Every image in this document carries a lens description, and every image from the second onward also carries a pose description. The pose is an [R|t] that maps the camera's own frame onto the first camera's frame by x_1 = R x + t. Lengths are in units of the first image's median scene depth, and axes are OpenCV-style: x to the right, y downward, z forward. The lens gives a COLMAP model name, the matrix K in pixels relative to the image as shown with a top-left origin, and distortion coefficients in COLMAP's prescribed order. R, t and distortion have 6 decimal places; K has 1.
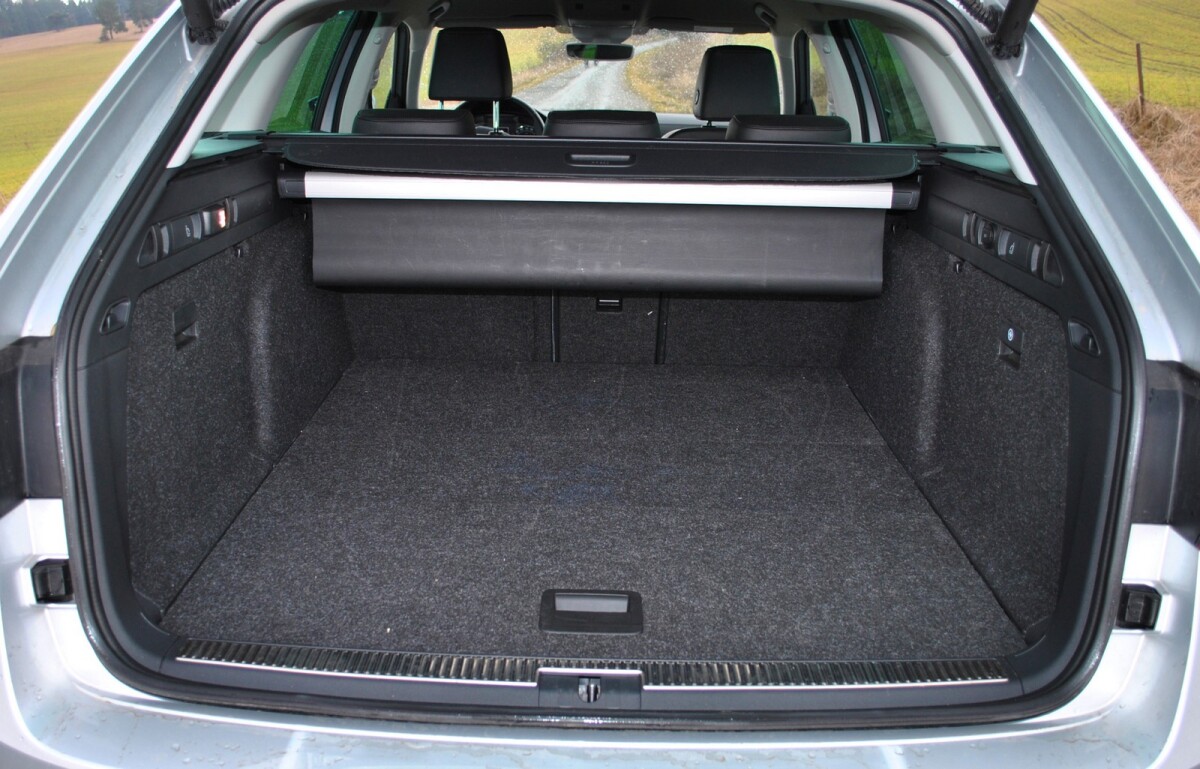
lens RADIAL K [[1057.6, 0, 574.0], [0, 1057.6, 388.3], [0, 0, 1]] dist [-0.052990, 0.006588]
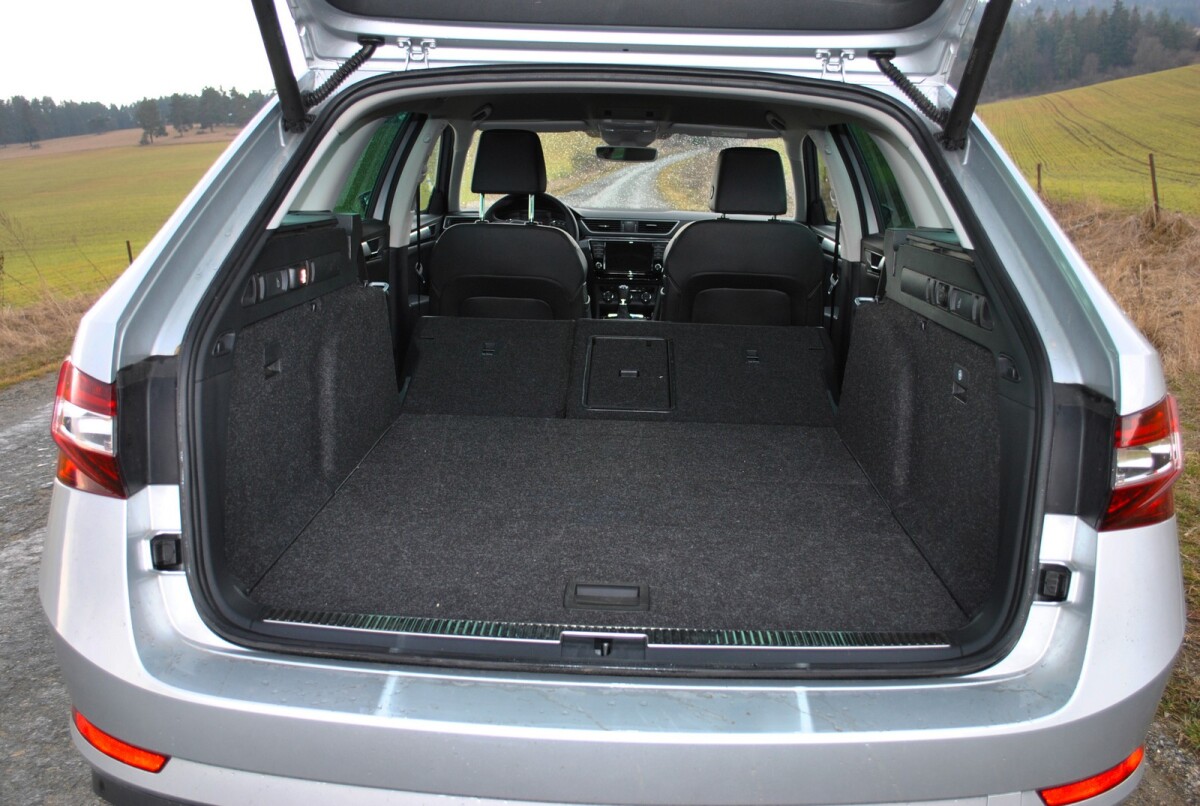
lens RADIAL K [[1132.3, 0, 601.6], [0, 1132.3, 403.3], [0, 0, 1]] dist [-0.029858, 0.000000]
pose [[0.999929, 0.010986, -0.004657, 0.012999], [-0.011415, 0.994408, -0.104984, 0.119424], [0.003478, 0.105029, 0.994463, -0.276989]]
